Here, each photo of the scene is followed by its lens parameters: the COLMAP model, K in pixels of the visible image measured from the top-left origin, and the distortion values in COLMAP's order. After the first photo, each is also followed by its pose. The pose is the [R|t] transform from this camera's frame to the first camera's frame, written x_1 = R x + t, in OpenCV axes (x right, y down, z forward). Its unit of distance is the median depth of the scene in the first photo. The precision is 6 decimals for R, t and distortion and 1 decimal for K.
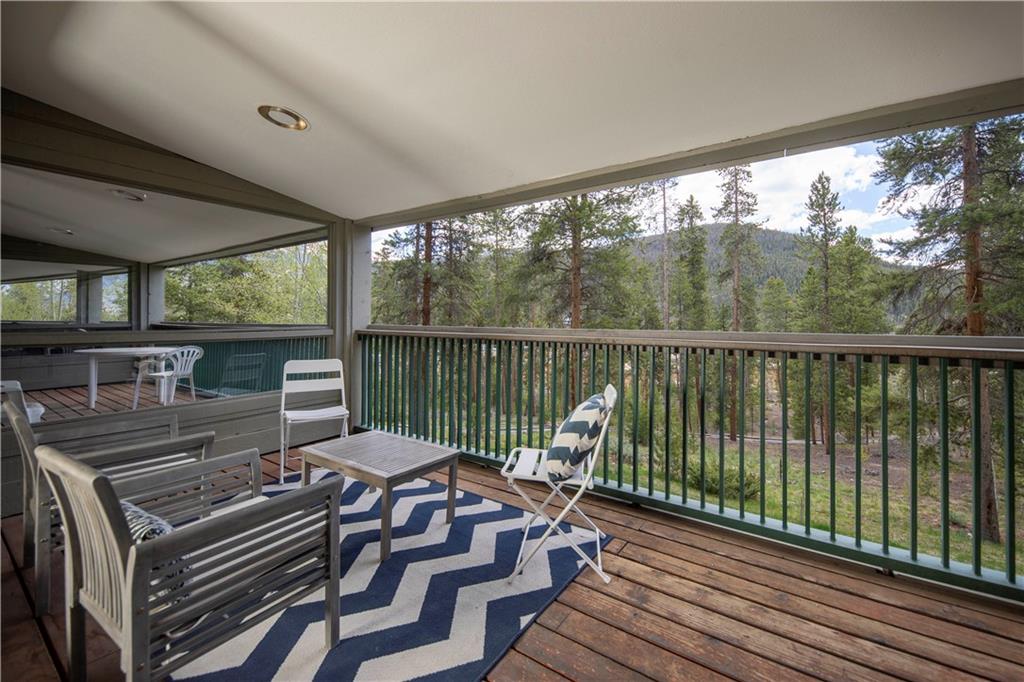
lens RADIAL K [[415.0, 0, 500.2], [0, 415.0, 337.2], [0, 0, 1]] dist [0.020221, -0.012276]
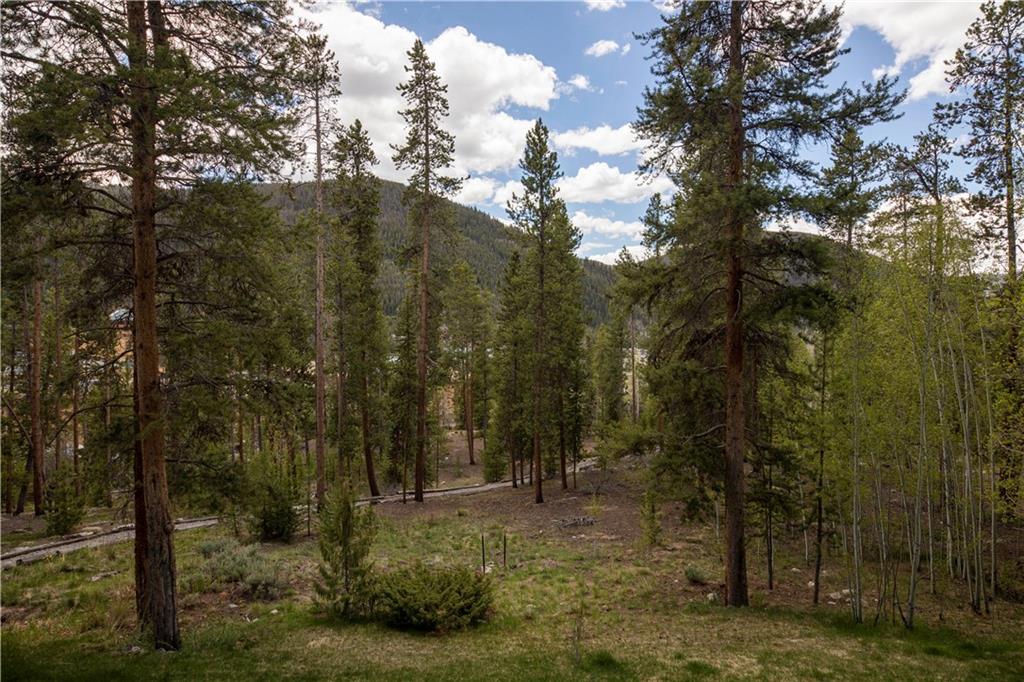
lens RADIAL K [[599.3, 0, 512.5], [0, 599.3, 322.3], [0, 0, 1]] dist [0.022025, 0.000315]
pose [[0.744824, -0.003657, 0.667251, 0.036778], [0.019078, 0.999693, -0.015818, -0.024886], [-0.666989, 0.024511, 0.744665, 0.214877]]
